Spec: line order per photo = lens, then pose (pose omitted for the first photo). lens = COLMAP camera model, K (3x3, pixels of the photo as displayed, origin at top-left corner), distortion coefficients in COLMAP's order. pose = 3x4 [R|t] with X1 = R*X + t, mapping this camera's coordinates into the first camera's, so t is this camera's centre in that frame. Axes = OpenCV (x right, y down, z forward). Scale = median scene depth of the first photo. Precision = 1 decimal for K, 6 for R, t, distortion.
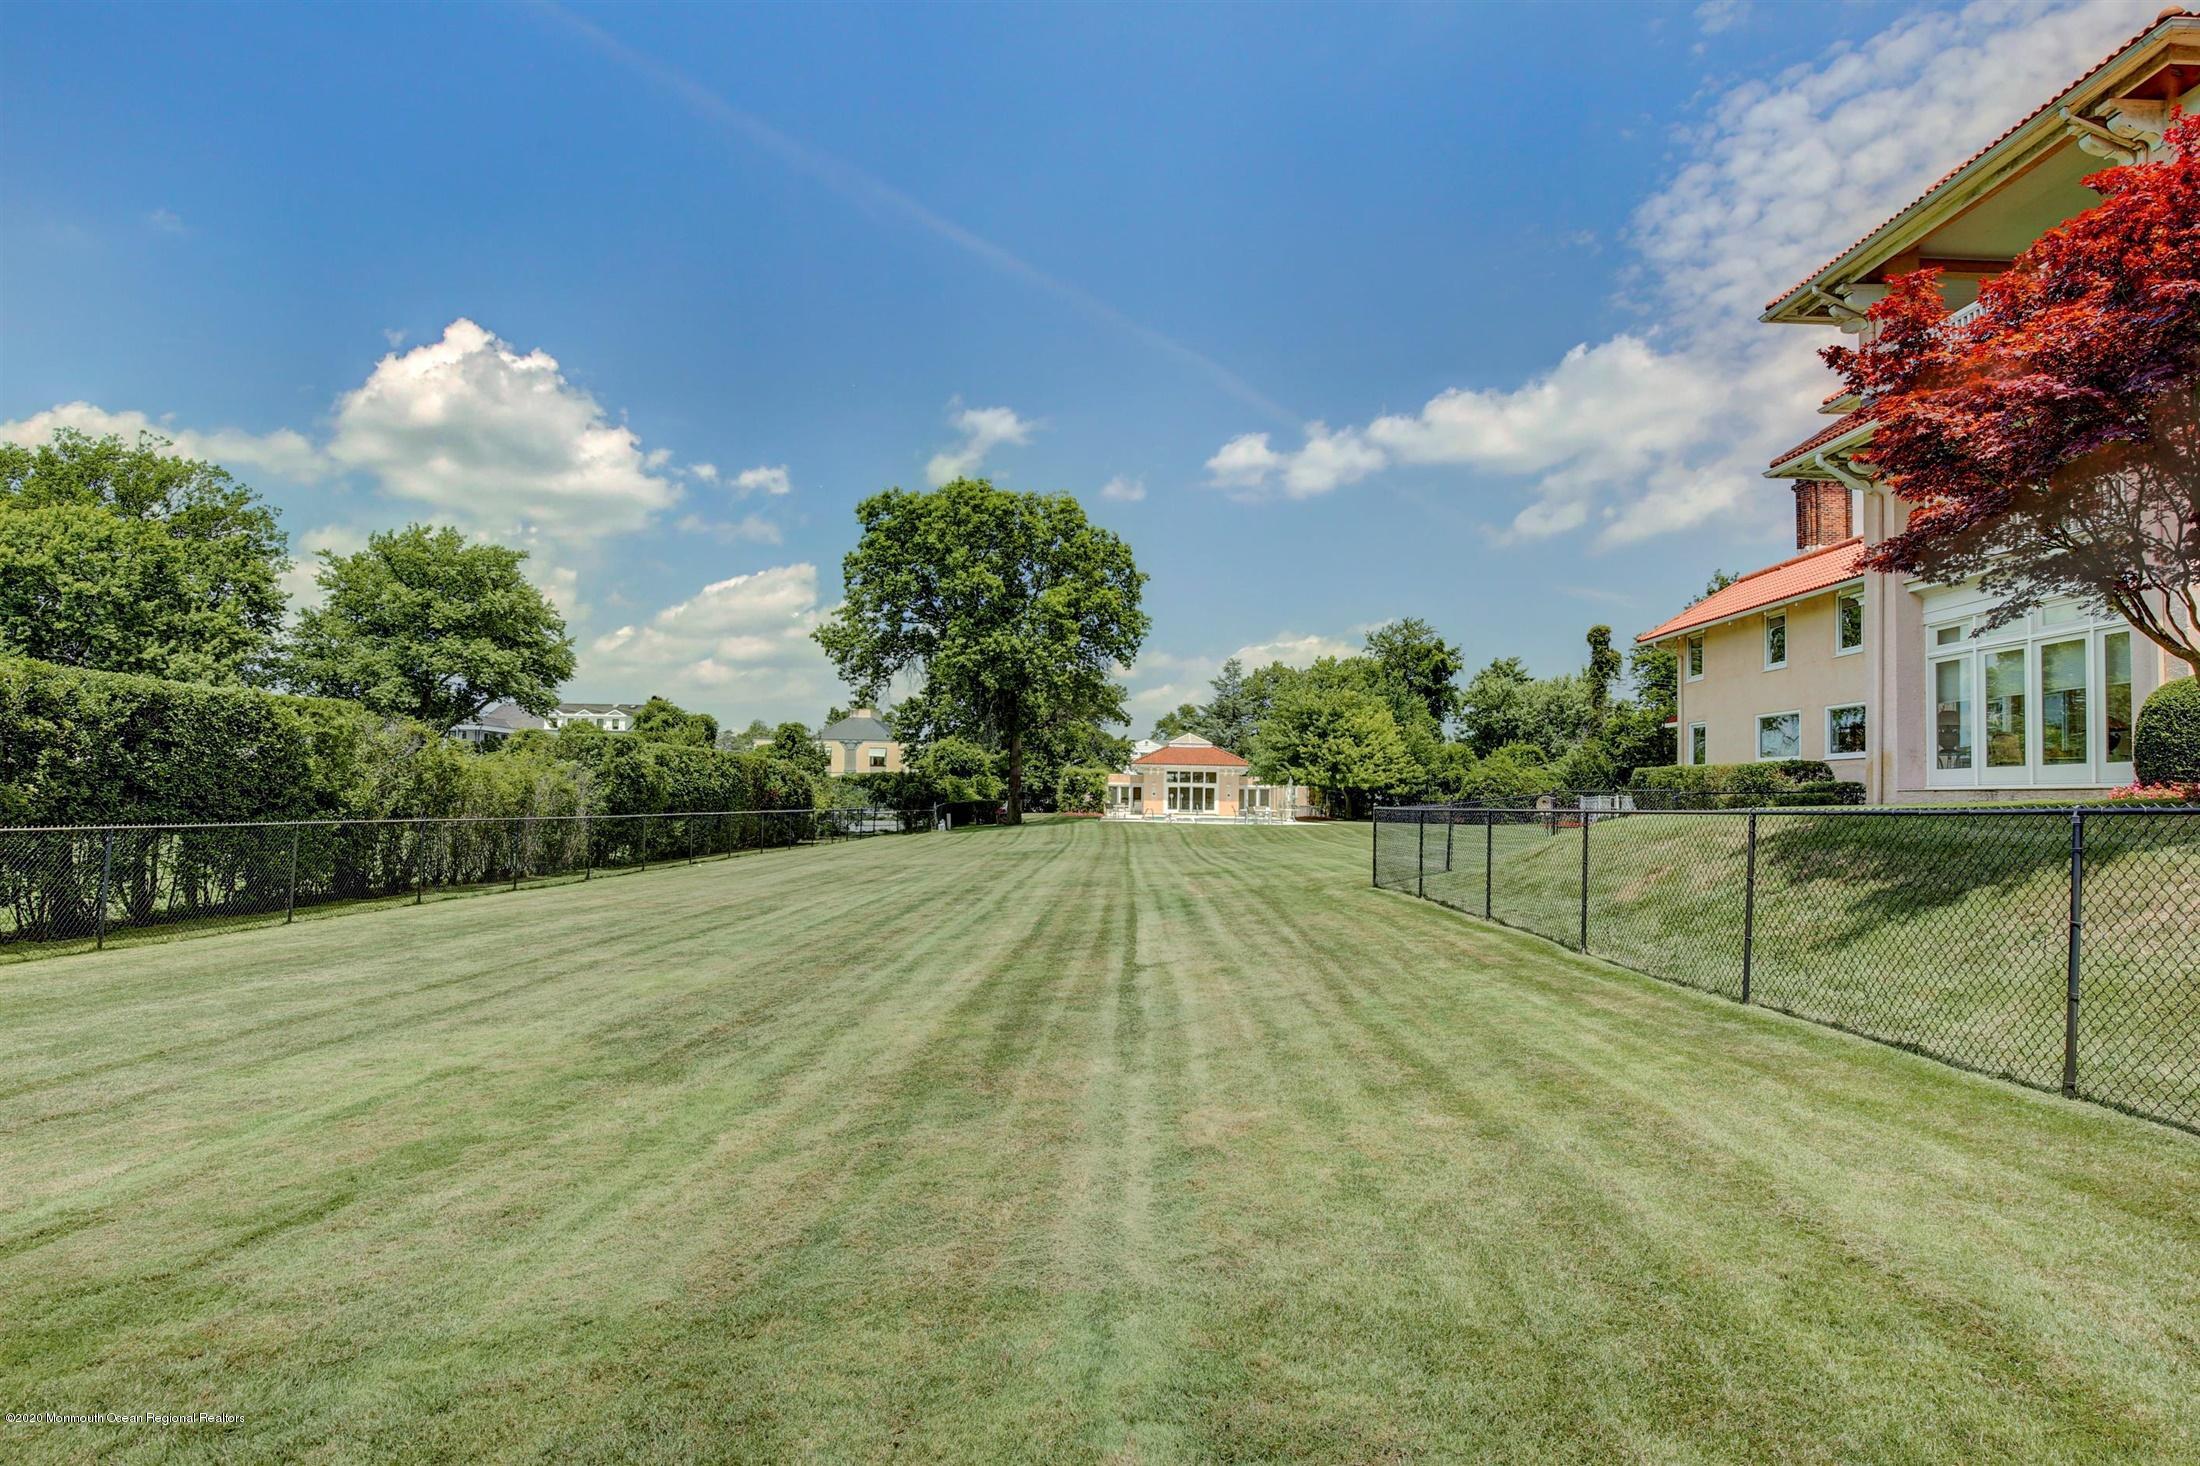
lens RADIAL K [[1060.6, 0, 1100.0], [0, 1060.6, 733.0], [0, 0, 1]] dist [-0.001816, -0.000120]
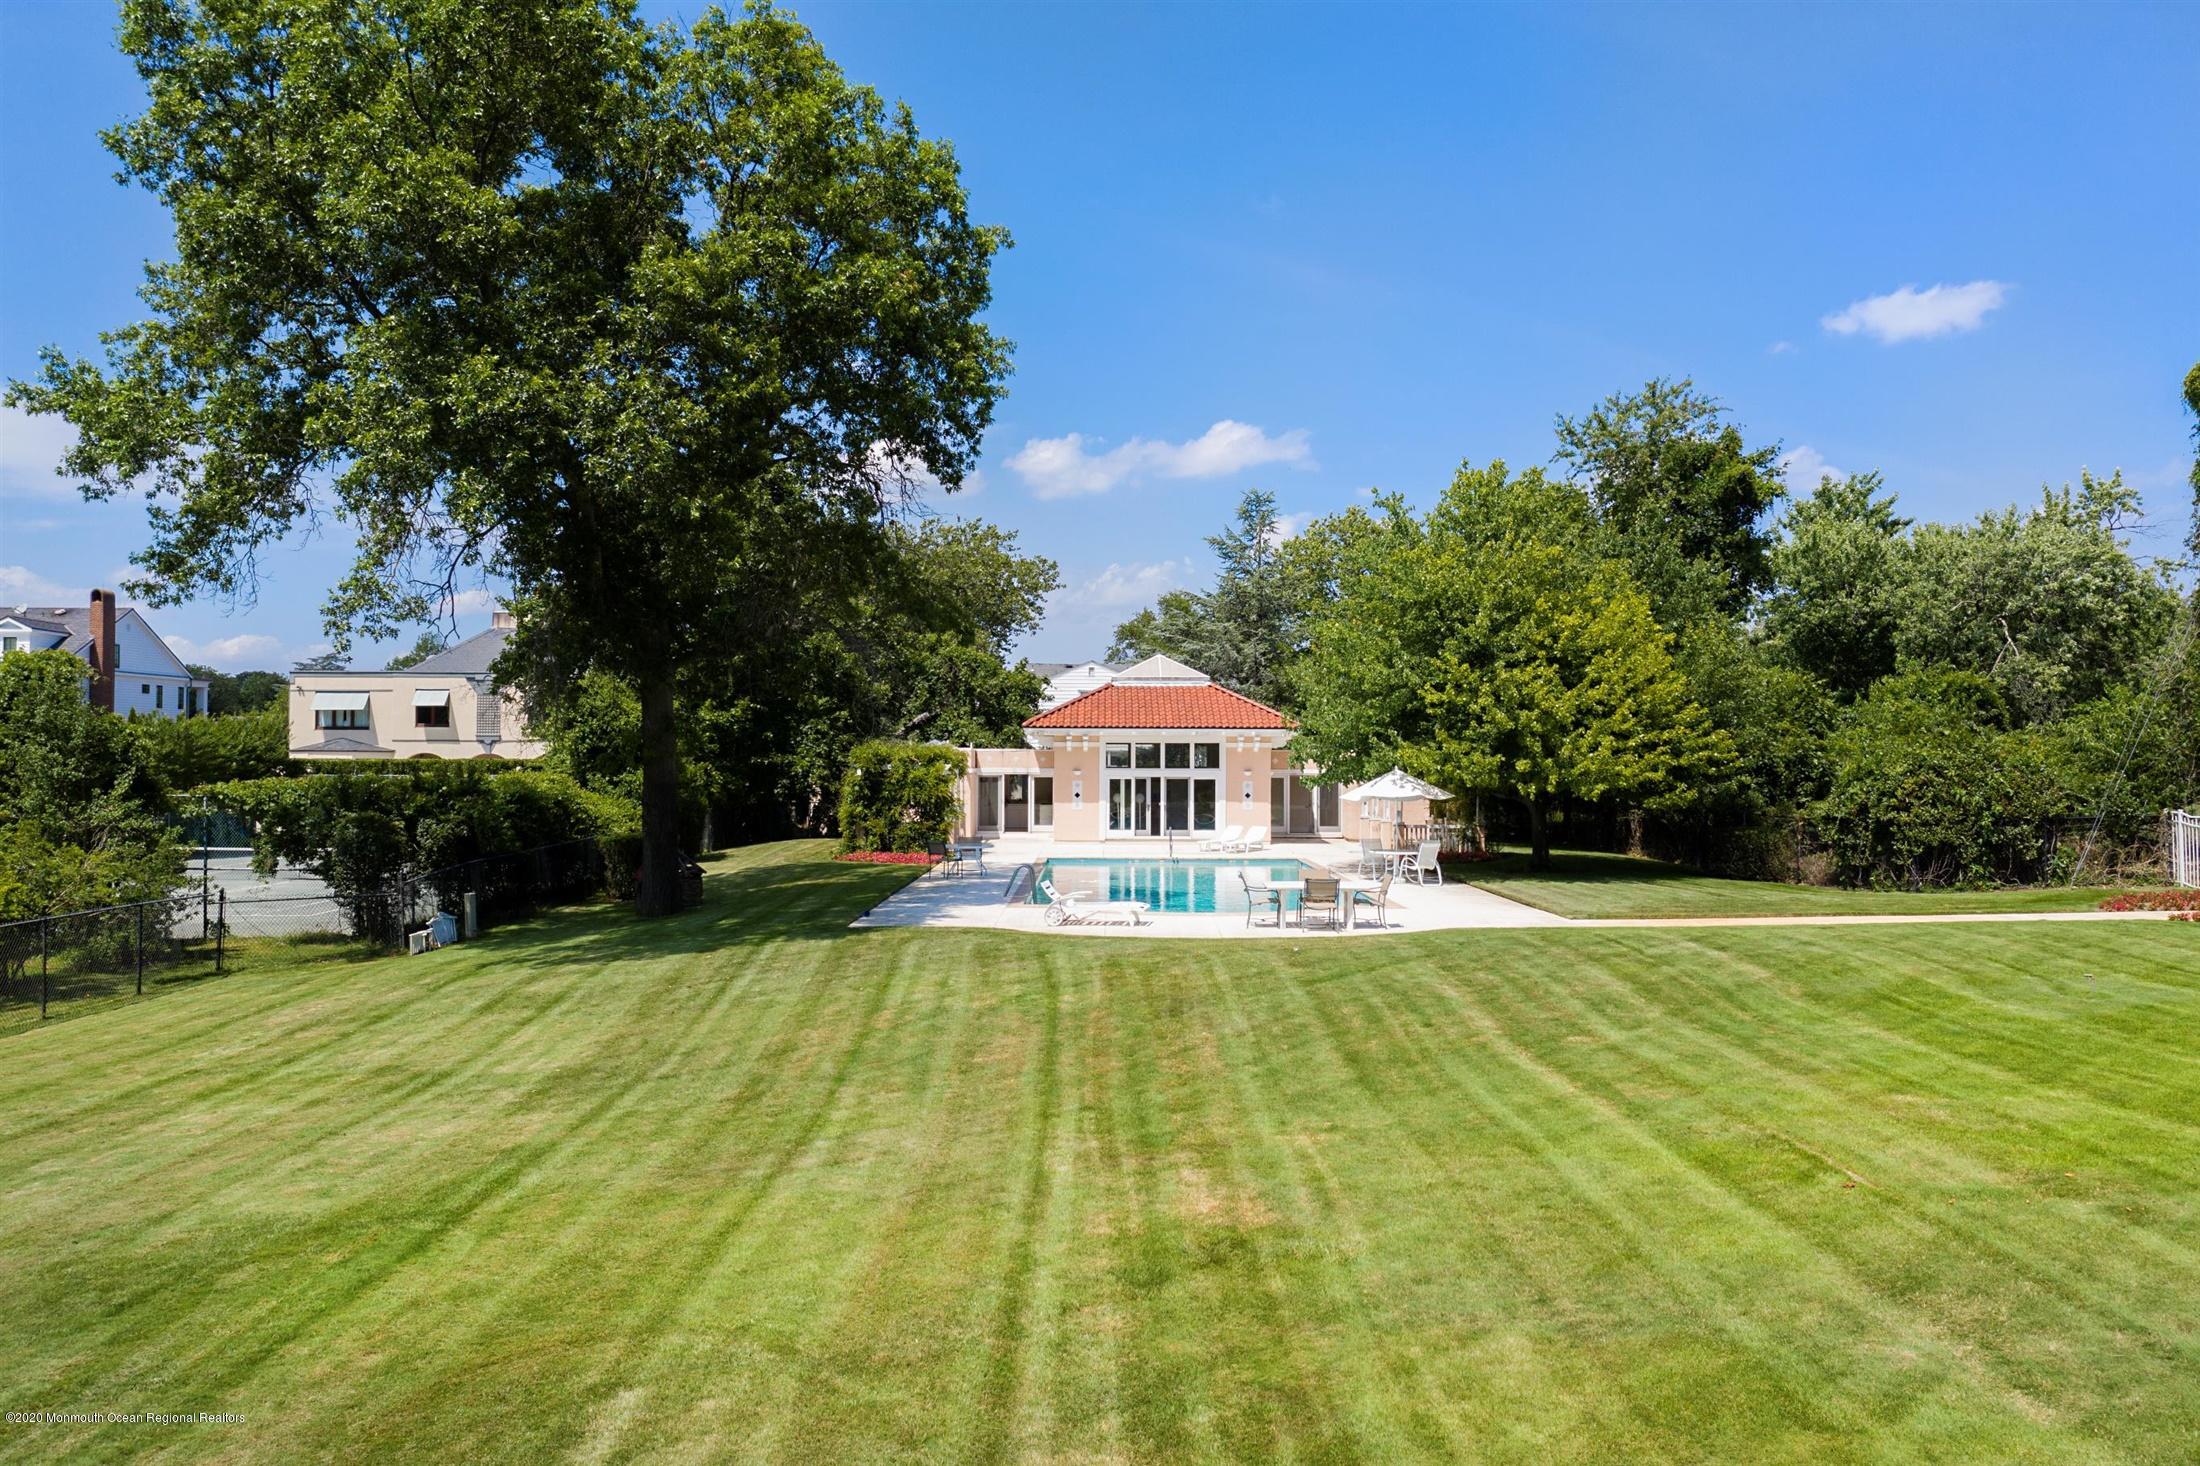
lens RADIAL K [[1732.9, 0, 1098.1], [0, 1732.9, 710.6], [0, 0, 1]] dist [0.001902, -0.014915]
pose [[0.999590, -0.016787, 0.023186, 0.044608], [0.015894, 0.999145, 0.038177, -0.004543], [-0.023807, -0.037793, 0.999002, 0.296736]]
